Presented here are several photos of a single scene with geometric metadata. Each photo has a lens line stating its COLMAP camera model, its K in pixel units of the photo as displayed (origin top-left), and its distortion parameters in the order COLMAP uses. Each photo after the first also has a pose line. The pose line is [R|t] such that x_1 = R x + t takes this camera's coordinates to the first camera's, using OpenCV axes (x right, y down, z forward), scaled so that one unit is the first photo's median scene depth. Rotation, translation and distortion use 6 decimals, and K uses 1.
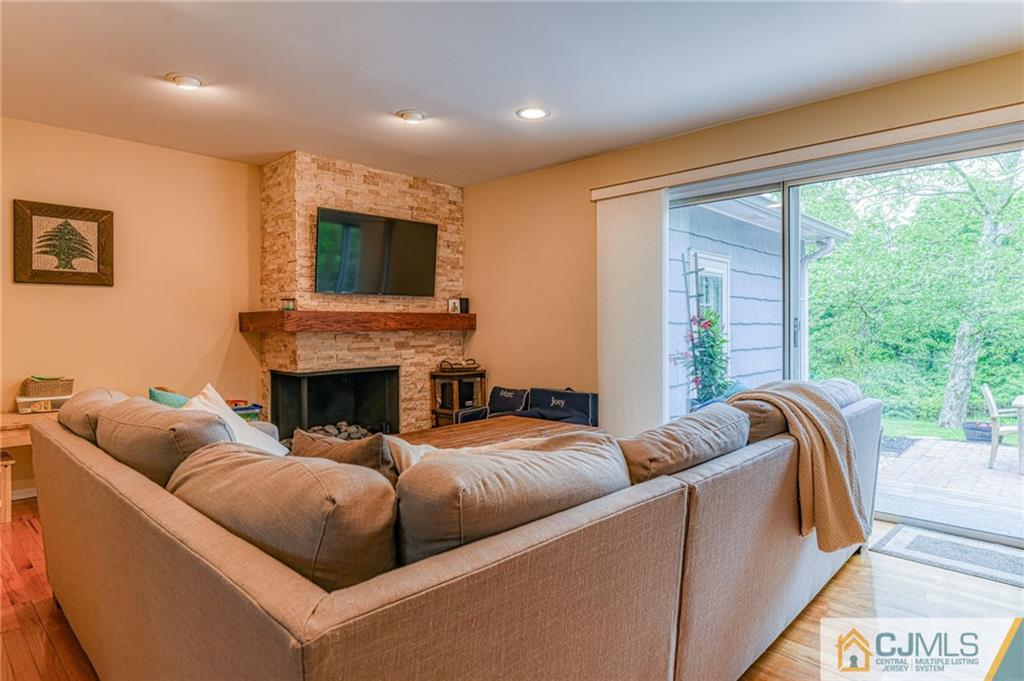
lens RADIAL K [[573.3, 0, 504.5], [0, 573.3, 331.5], [0, 0, 1]] dist [-0.002130, -0.002945]
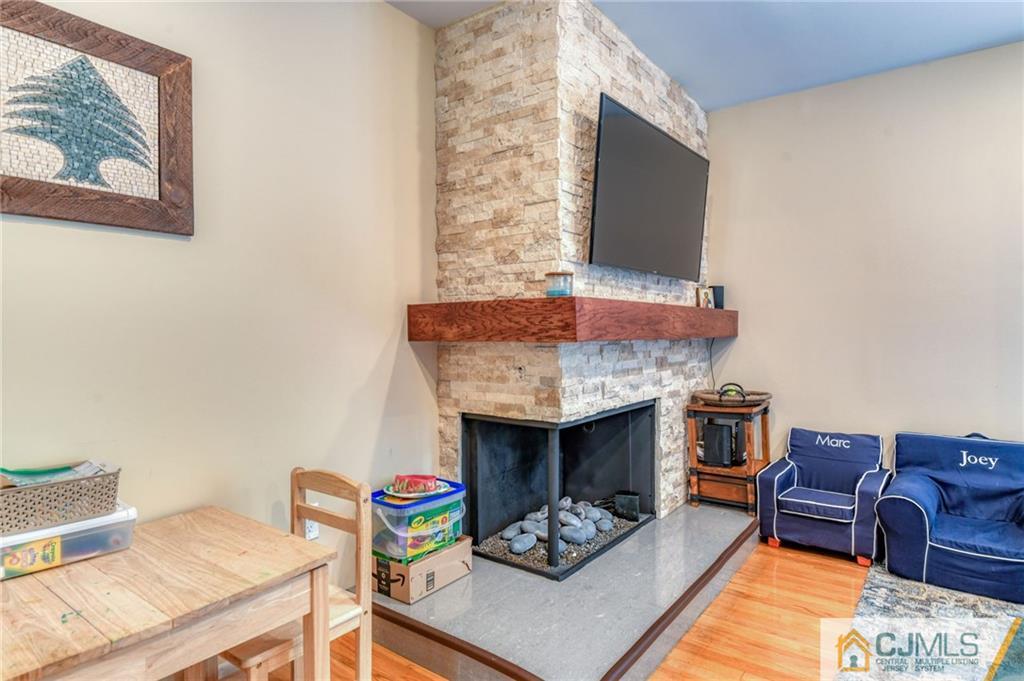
lens RADIAL K [[573.3, 0, 519.9], [0, 573.3, 343.9], [0, 0, 1]] dist [-0.002130, -0.002945]
pose [[0.990947, -0.004018, 0.134194, -0.436485], [0.002586, 0.999938, 0.010842, -0.002674], [-0.134230, -0.010397, 0.990896, 0.476505]]
